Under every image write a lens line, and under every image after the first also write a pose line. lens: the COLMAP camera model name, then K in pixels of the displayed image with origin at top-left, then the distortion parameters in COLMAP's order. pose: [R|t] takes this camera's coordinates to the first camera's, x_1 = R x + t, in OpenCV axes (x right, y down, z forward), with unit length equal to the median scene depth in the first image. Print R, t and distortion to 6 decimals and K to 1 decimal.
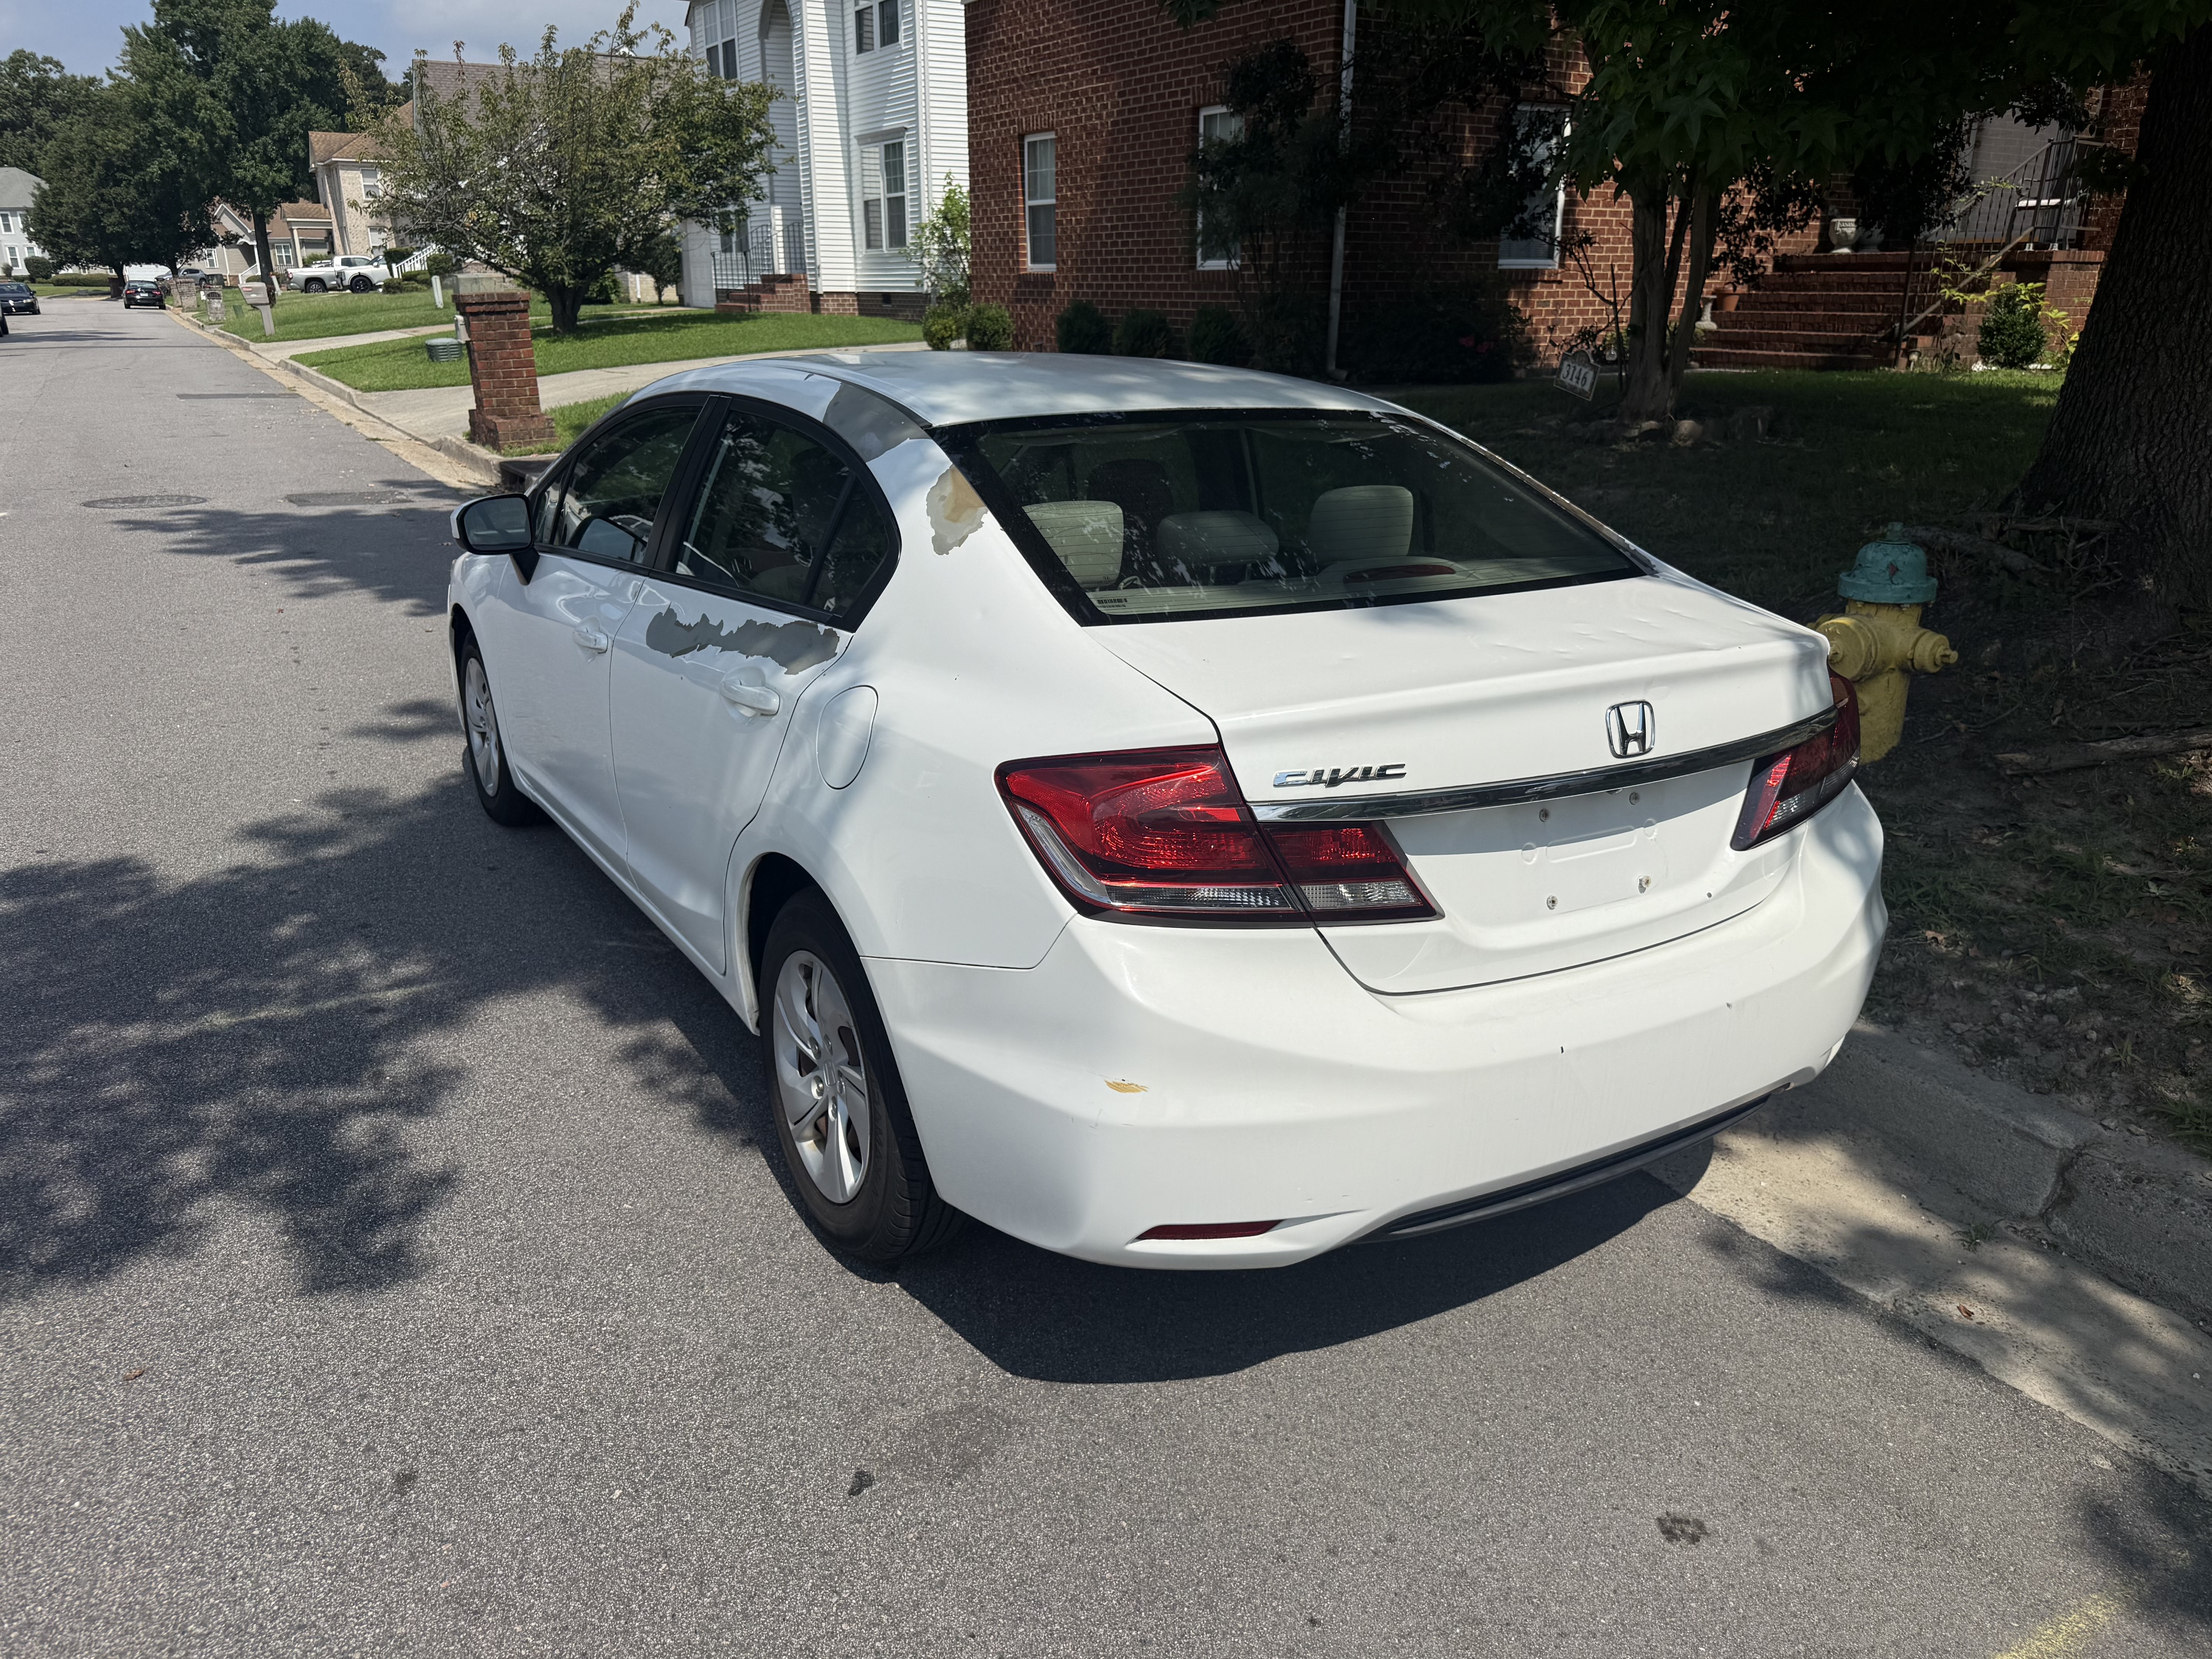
lens RADIAL K [[1560.5, 0, 1093.9], [0, 1560.5, 835.2], [0, 0, 1]] dist [-0.004936, -0.007137]
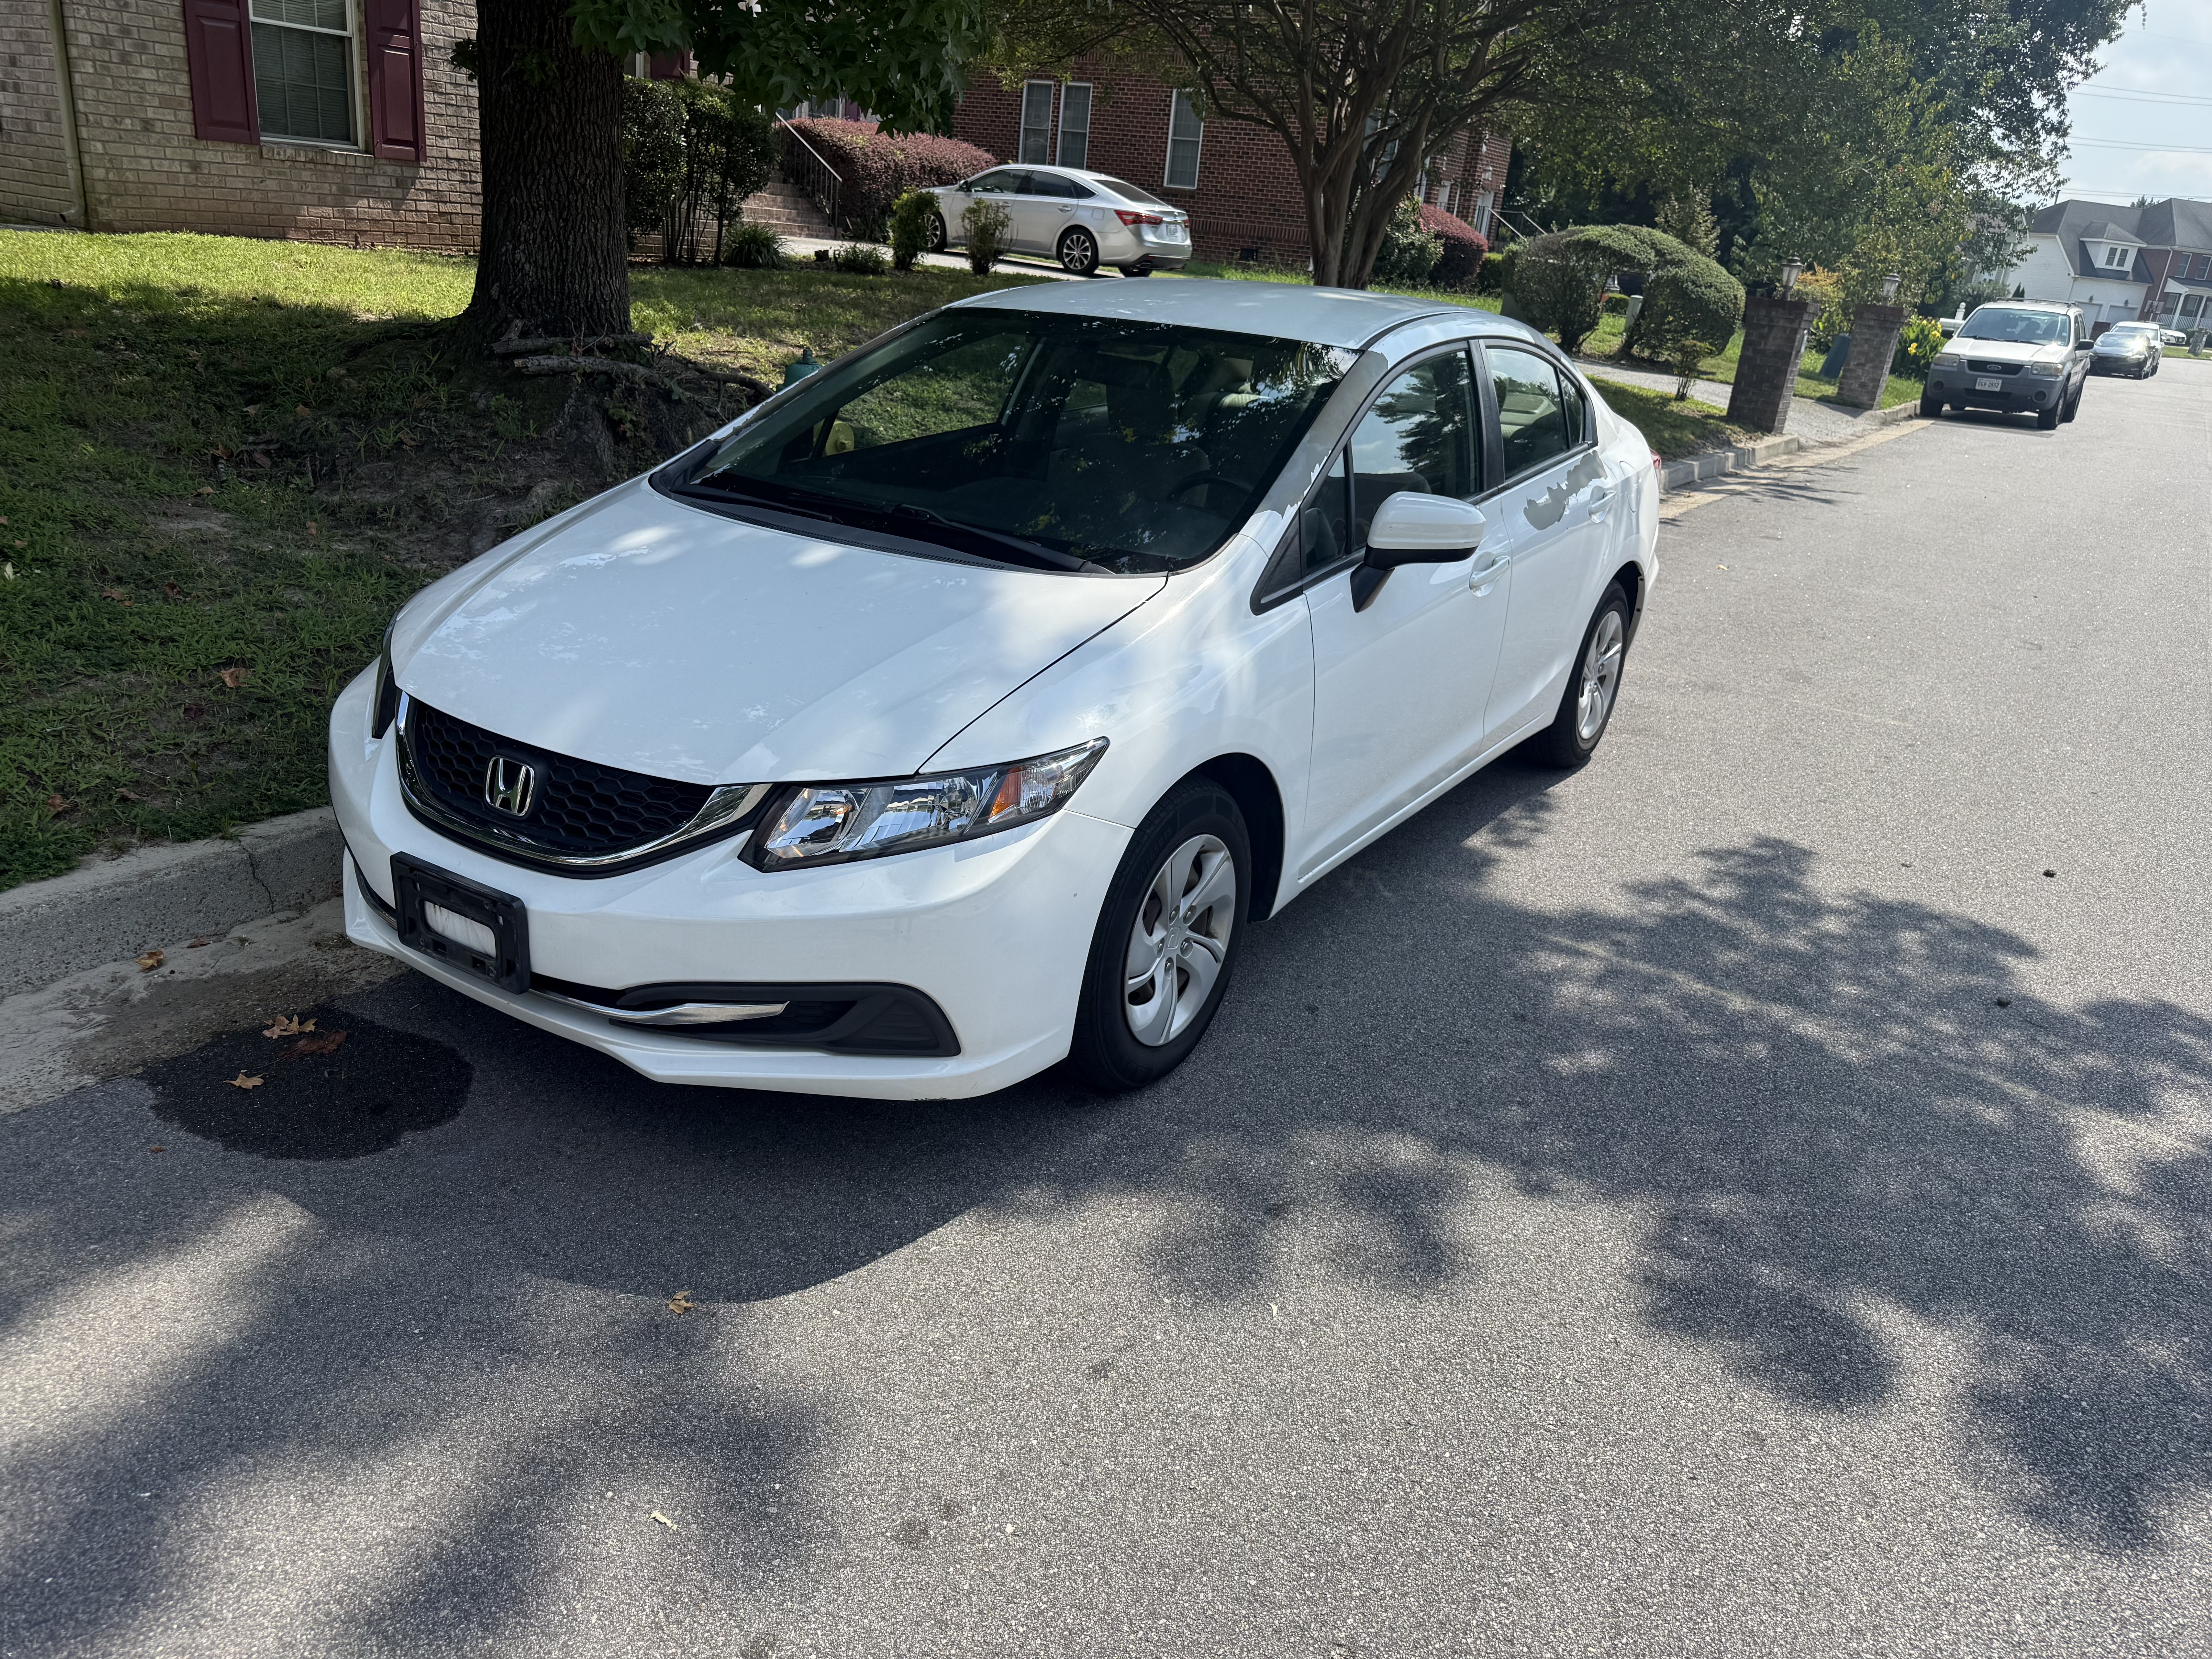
lens RADIAL K [[1560.5, 0, 1105.2], [0, 1560.5, 828.3], [0, 0, 1]] dist [-0.004936, -0.007137]
pose [[-0.417621, -0.366805, 0.831292, -1.232867], [0.215905, 0.848630, 0.482920, -0.581763], [-0.882597, 0.381157, -0.275210, 1.649715]]
